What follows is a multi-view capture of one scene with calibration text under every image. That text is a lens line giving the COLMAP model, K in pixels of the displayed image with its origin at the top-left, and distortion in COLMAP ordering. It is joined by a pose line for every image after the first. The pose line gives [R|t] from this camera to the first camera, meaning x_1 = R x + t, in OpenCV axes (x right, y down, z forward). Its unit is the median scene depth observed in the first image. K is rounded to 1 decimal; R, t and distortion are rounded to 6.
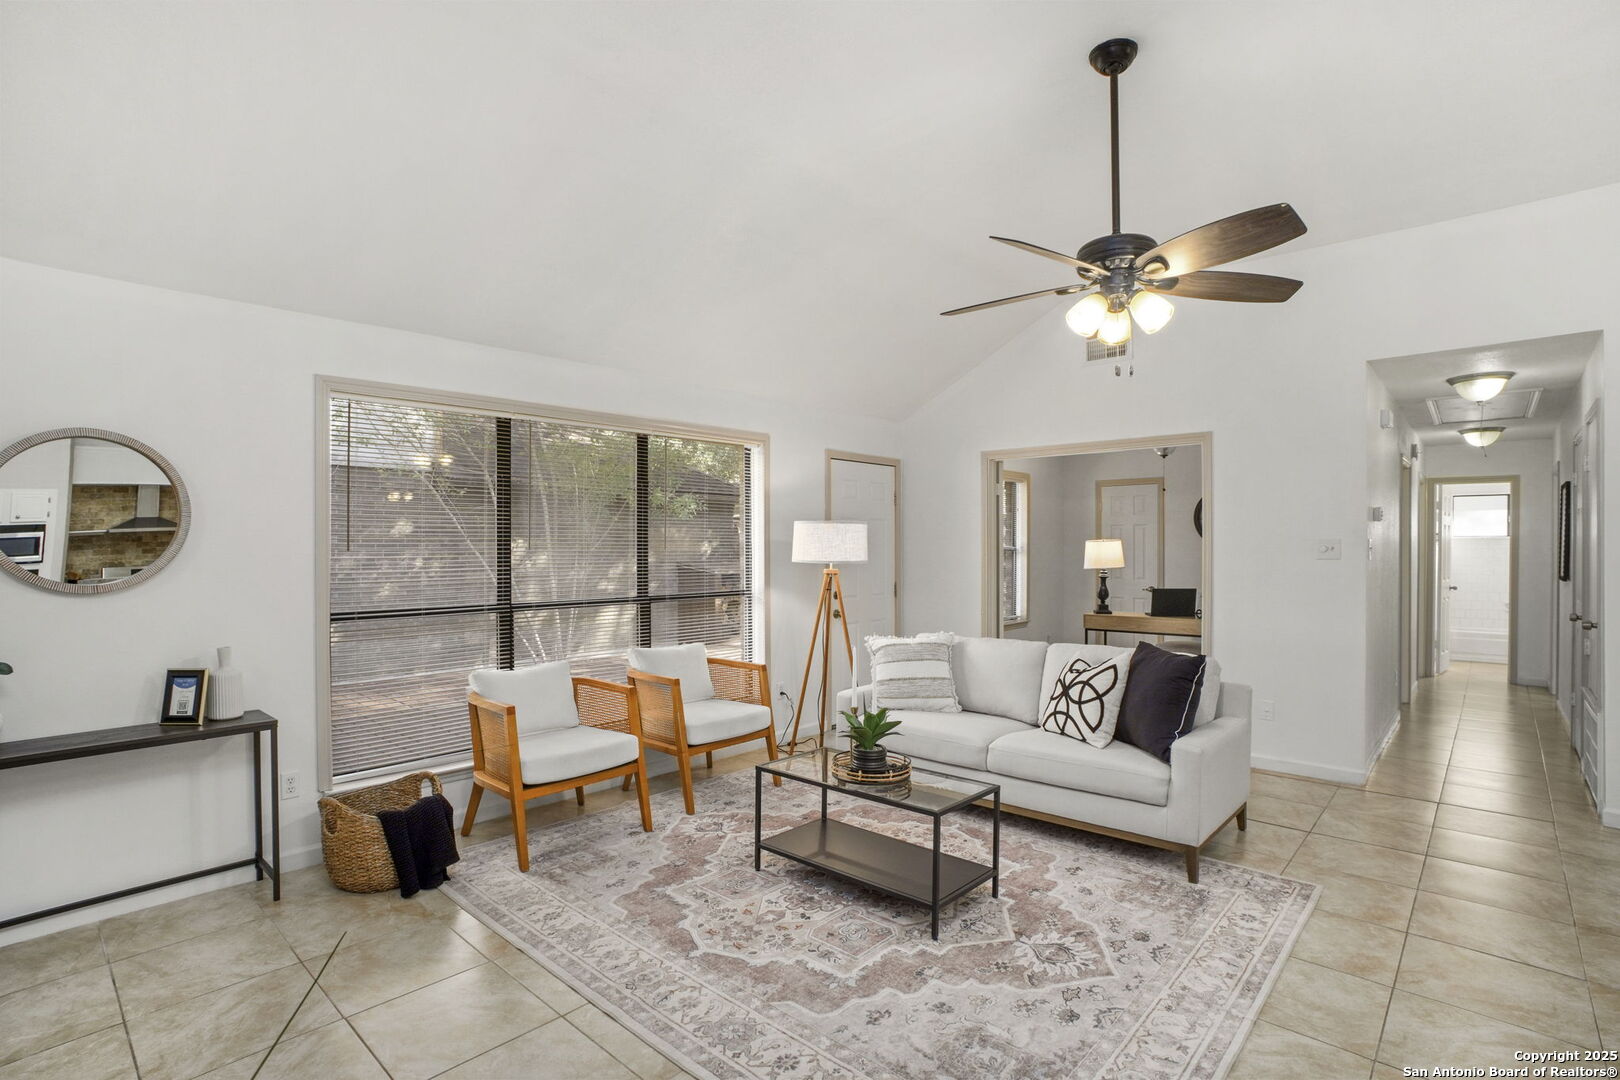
lens RADIAL K [[789.7, 0, 805.7], [0, 789.7, 541.7], [0, 0, 1]] dist [-0.068433, 0.020830]
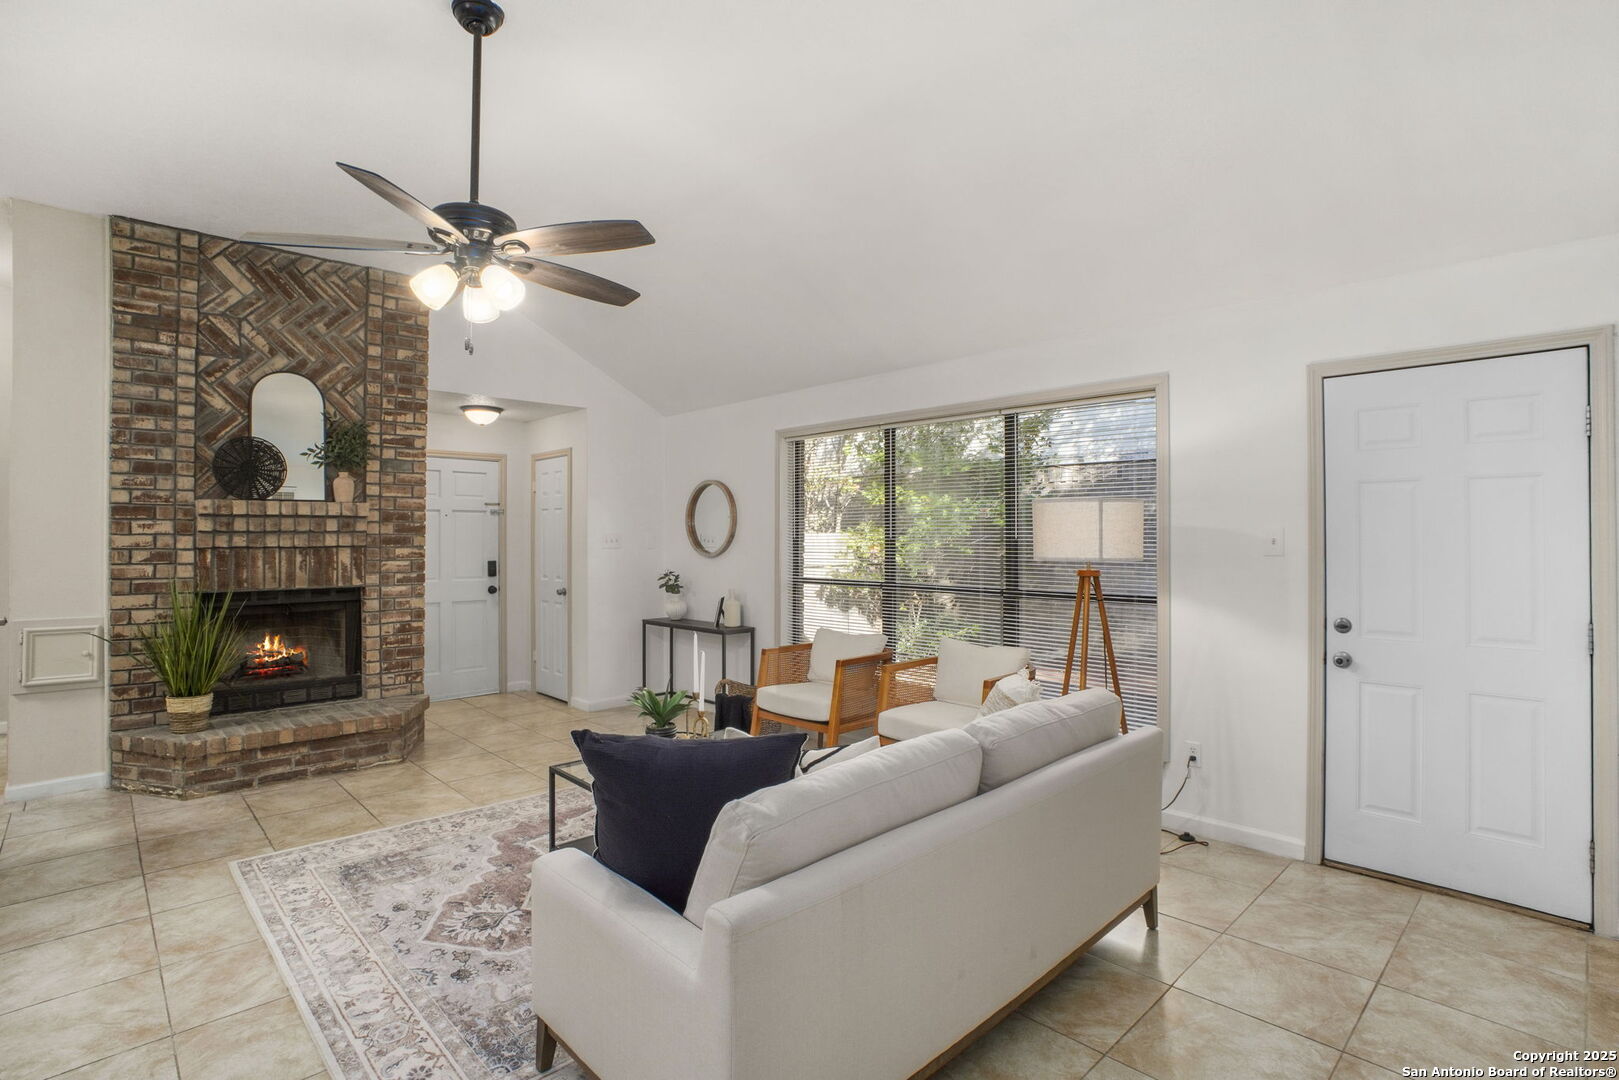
lens RADIAL K [[789.2, 0, 809.3], [0, 789.2, 533.0], [0, 0, 1]] dist [-0.068433, 0.020830]
pose [[-0.062345, -0.001856, -0.998053, 1.142475], [0.005457, 0.999983, -0.002201, 0.004586], [0.998040, -0.005584, -0.062334, 1.283736]]
